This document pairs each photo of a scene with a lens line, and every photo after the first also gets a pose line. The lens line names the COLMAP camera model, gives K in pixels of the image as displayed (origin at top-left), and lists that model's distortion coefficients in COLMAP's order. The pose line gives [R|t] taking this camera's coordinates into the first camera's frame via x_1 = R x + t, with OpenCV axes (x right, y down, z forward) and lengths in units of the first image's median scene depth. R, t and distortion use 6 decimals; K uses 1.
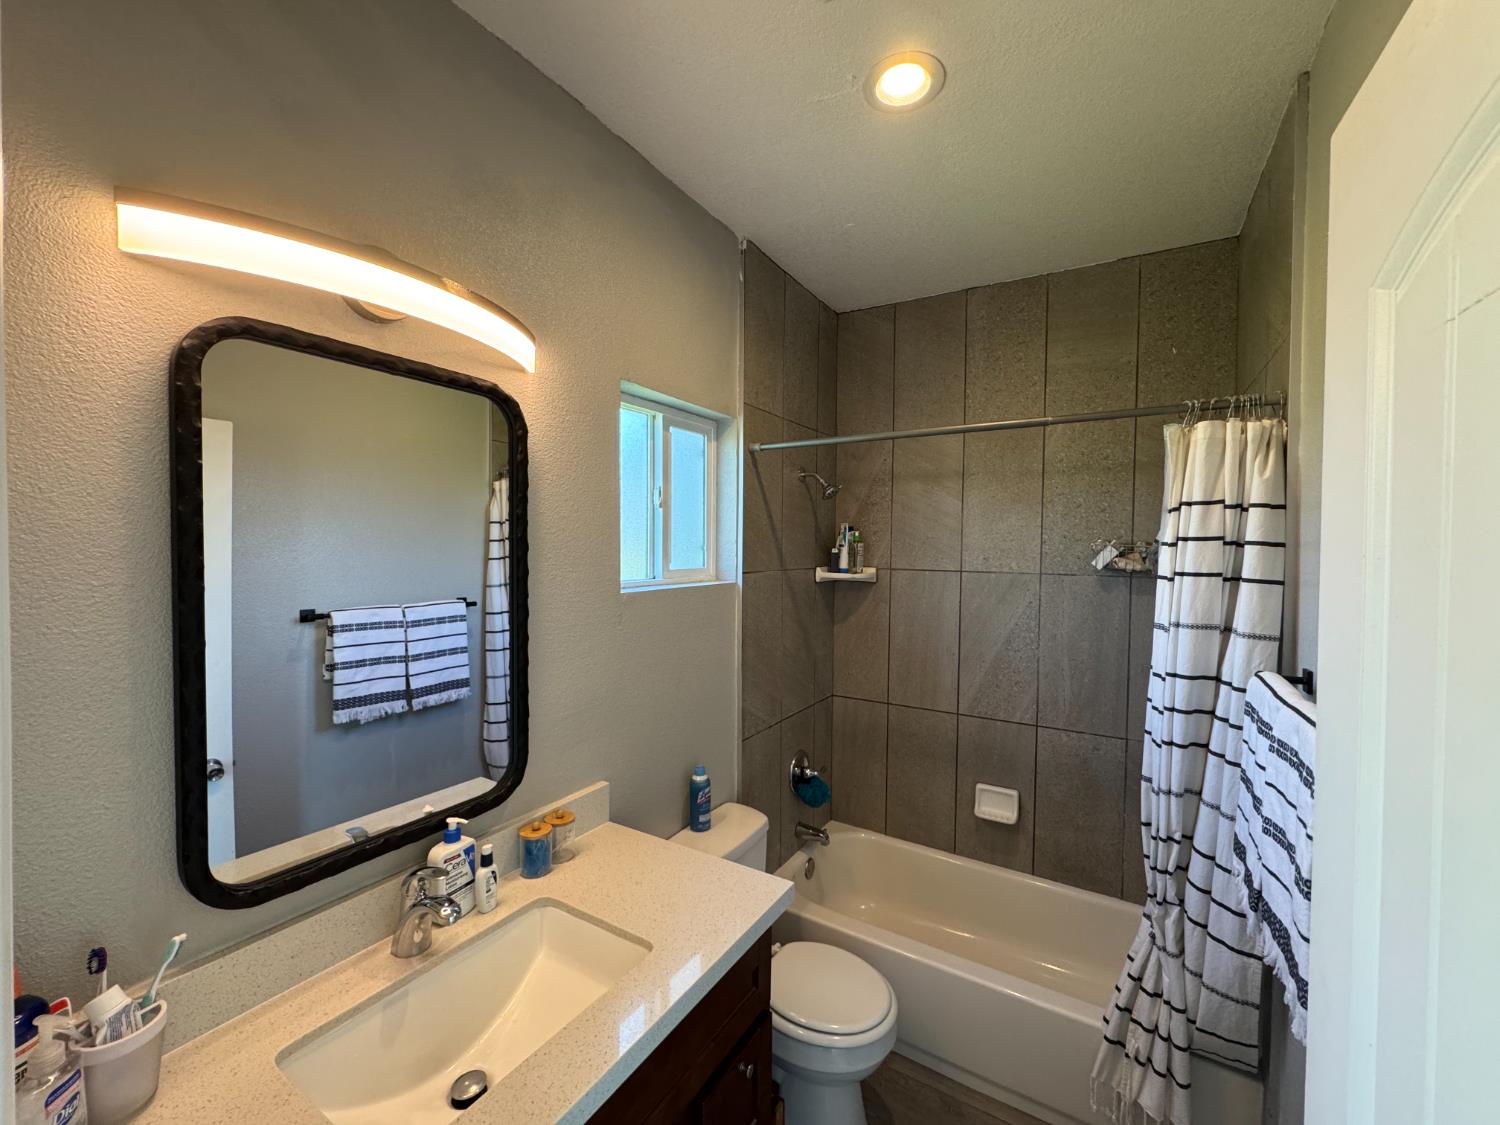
lens RADIAL K [[599.8, 0, 748.9], [0, 599.8, 566.7], [0, 0, 1]] dist [-0.005986, 0.001599]
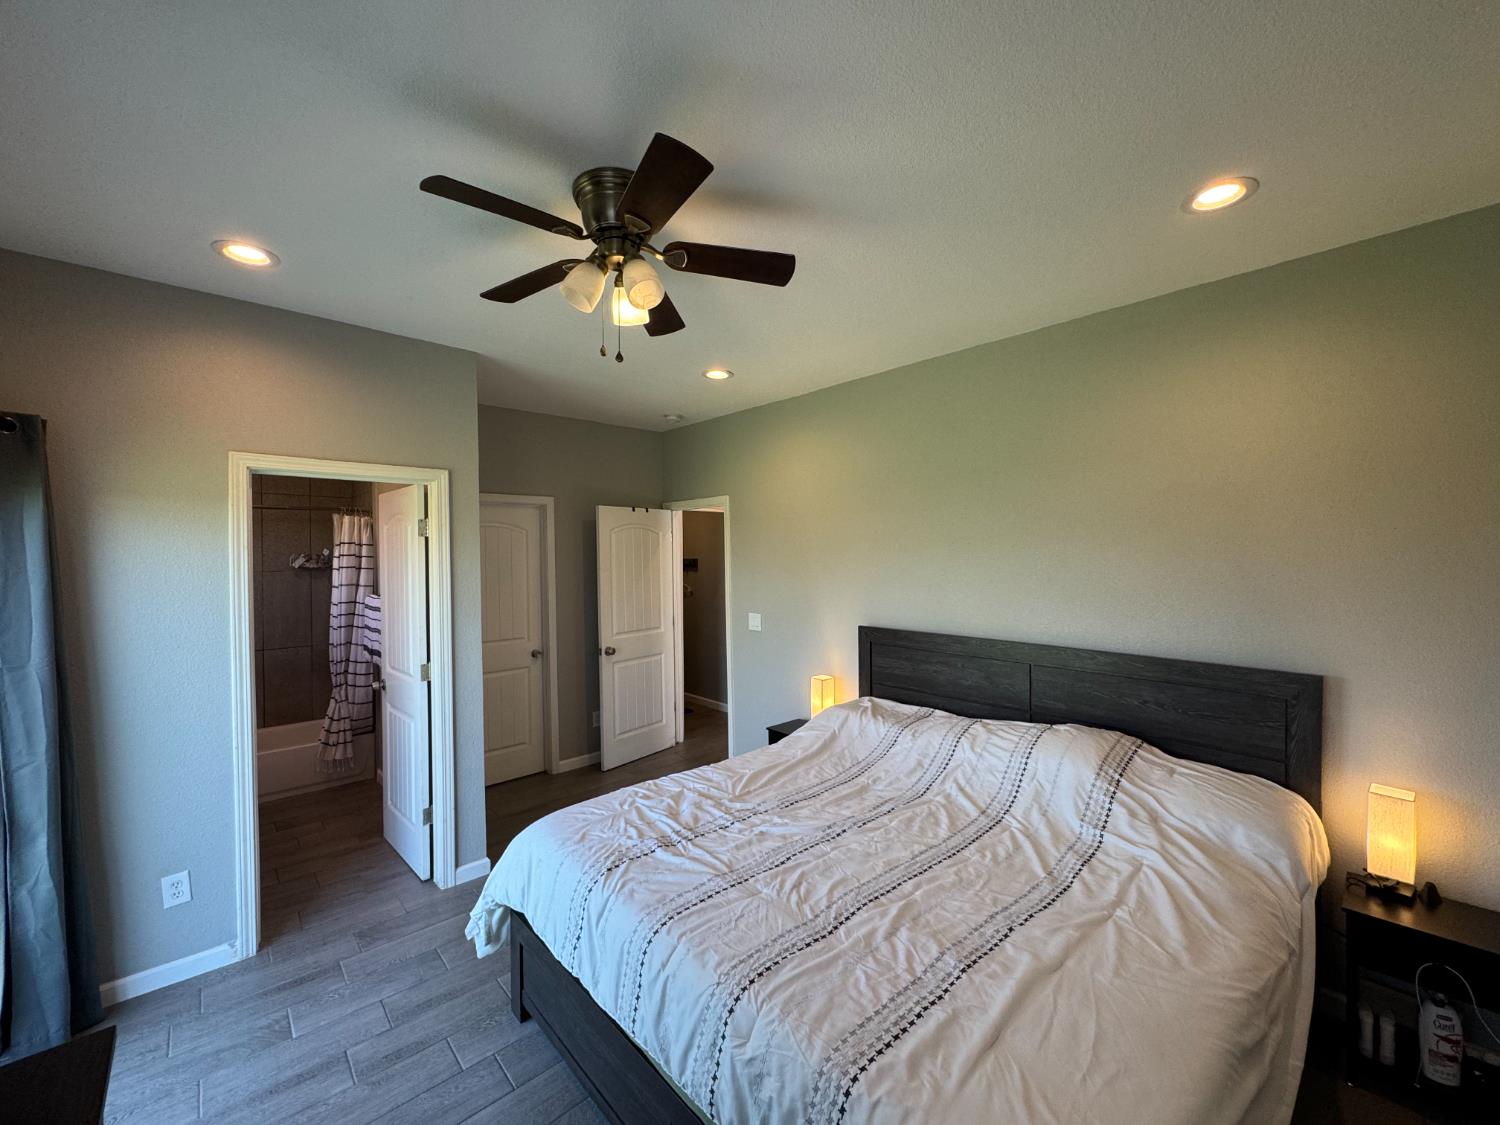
lens RADIAL K [[599.8, 0, 753.4], [0, 599.8, 557.2], [0, 0, 1]] dist [-0.005986, 0.001599]
pose [[0.261982, -0.014015, 0.964971, -1.567125], [0.036656, 0.999318, 0.004562, 0.023593], [-0.964376, 0.034176, 0.262317, -1.701178]]
